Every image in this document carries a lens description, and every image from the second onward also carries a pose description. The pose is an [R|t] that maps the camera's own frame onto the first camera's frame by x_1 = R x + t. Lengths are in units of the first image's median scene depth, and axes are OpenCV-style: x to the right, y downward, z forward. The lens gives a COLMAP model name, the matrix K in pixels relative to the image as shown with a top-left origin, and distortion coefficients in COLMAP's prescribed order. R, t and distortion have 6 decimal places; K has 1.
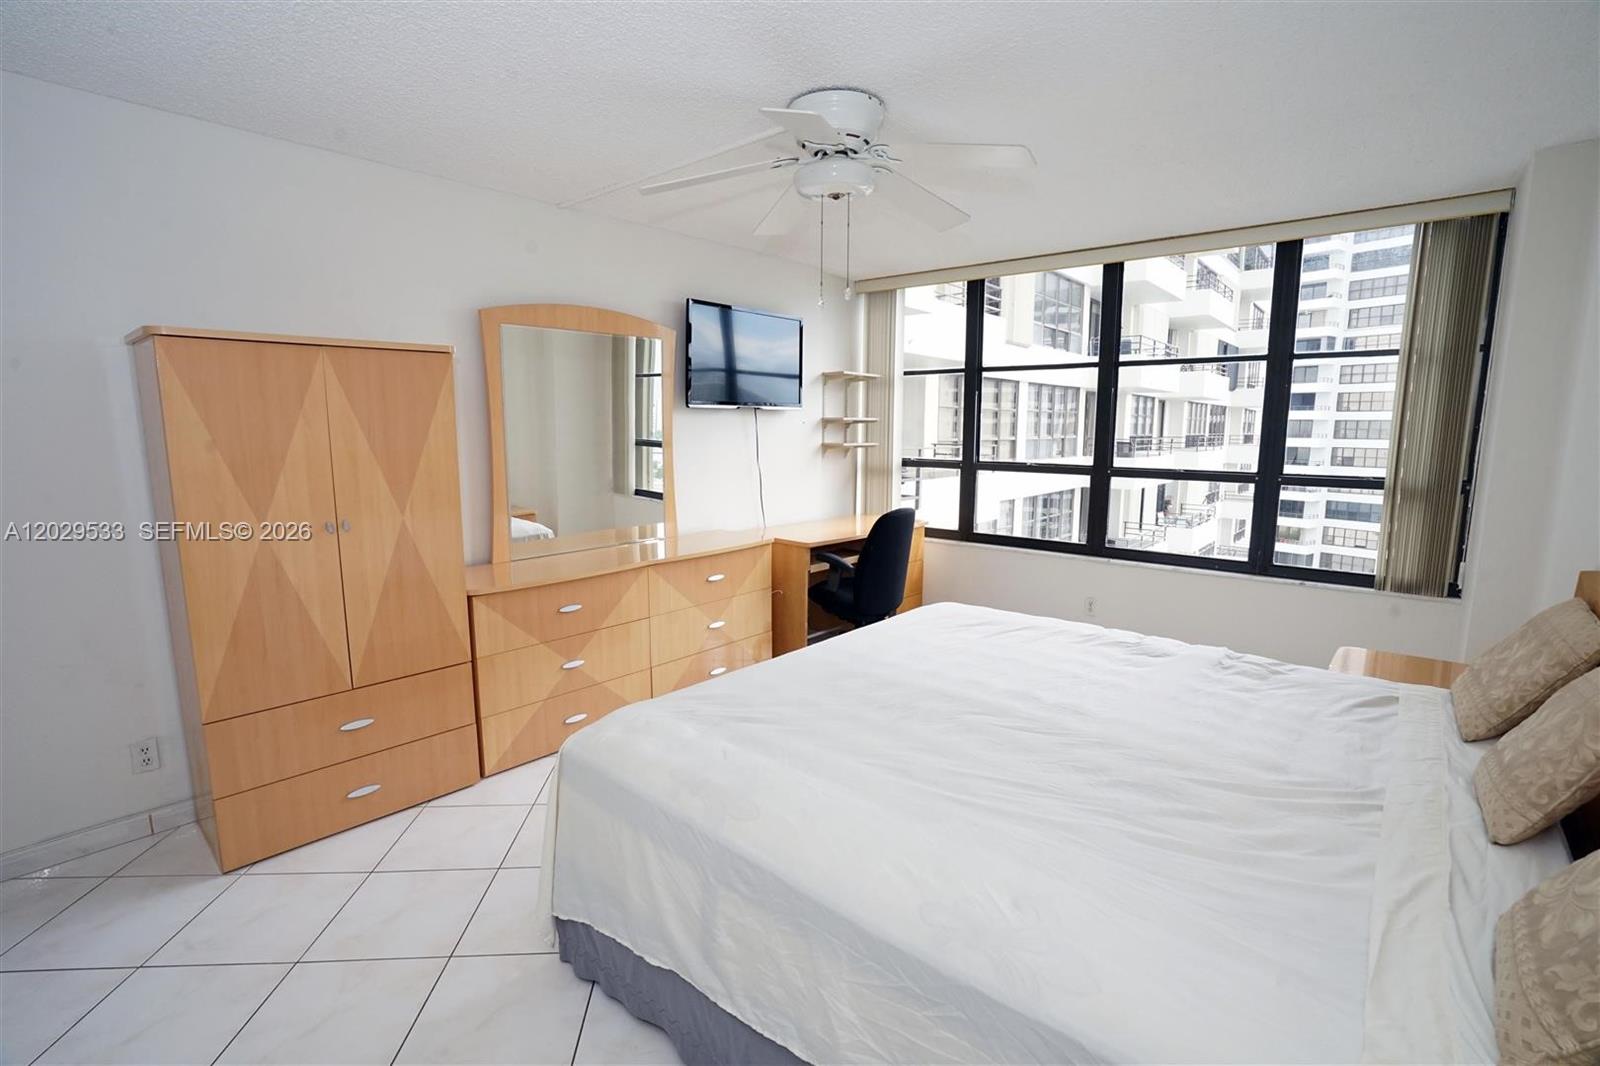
lens RADIAL K [[735.0, 0, 797.4], [0, 735.0, 528.4], [0, 0, 1]] dist [-0.006928, 0.000604]
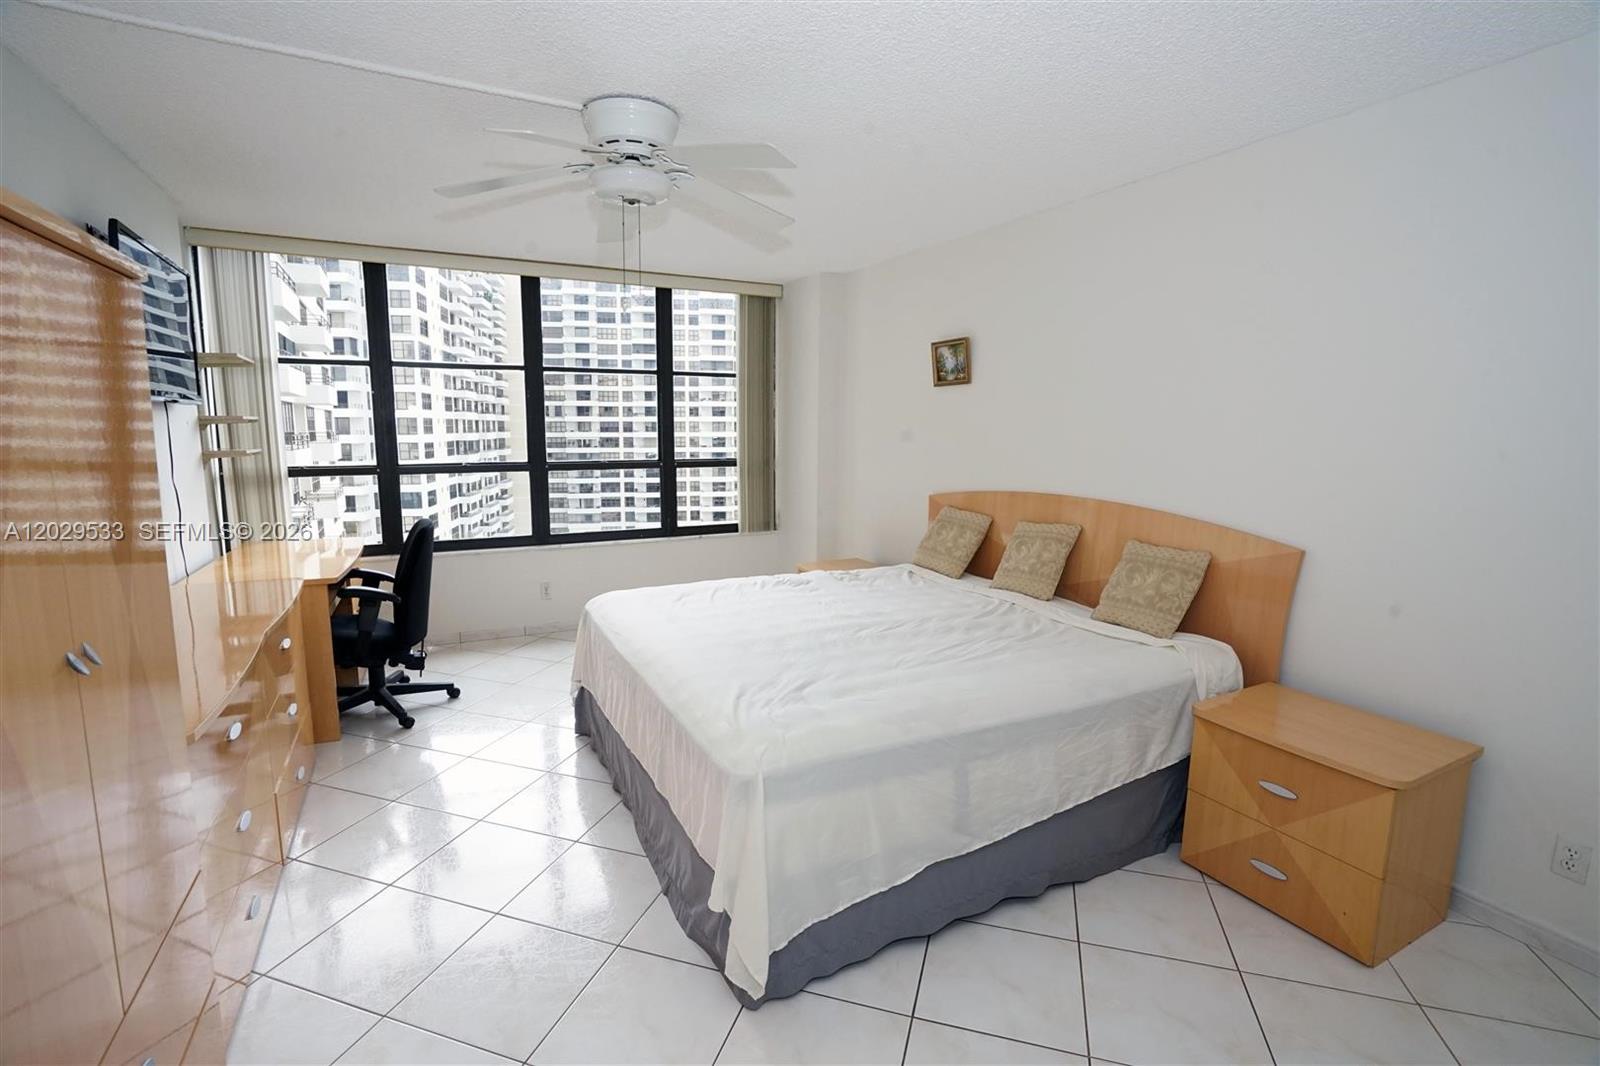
lens RADIAL K [[735.0, 0, 797.7], [0, 735.0, 535.1], [0, 0, 1]] dist [-0.006928, 0.000604]
pose [[0.376235, -0.141669, 0.915629, -0.556253], [0.129385, 0.986591, 0.099484, -0.044825], [-0.917446, 0.081040, 0.389520, 0.283452]]
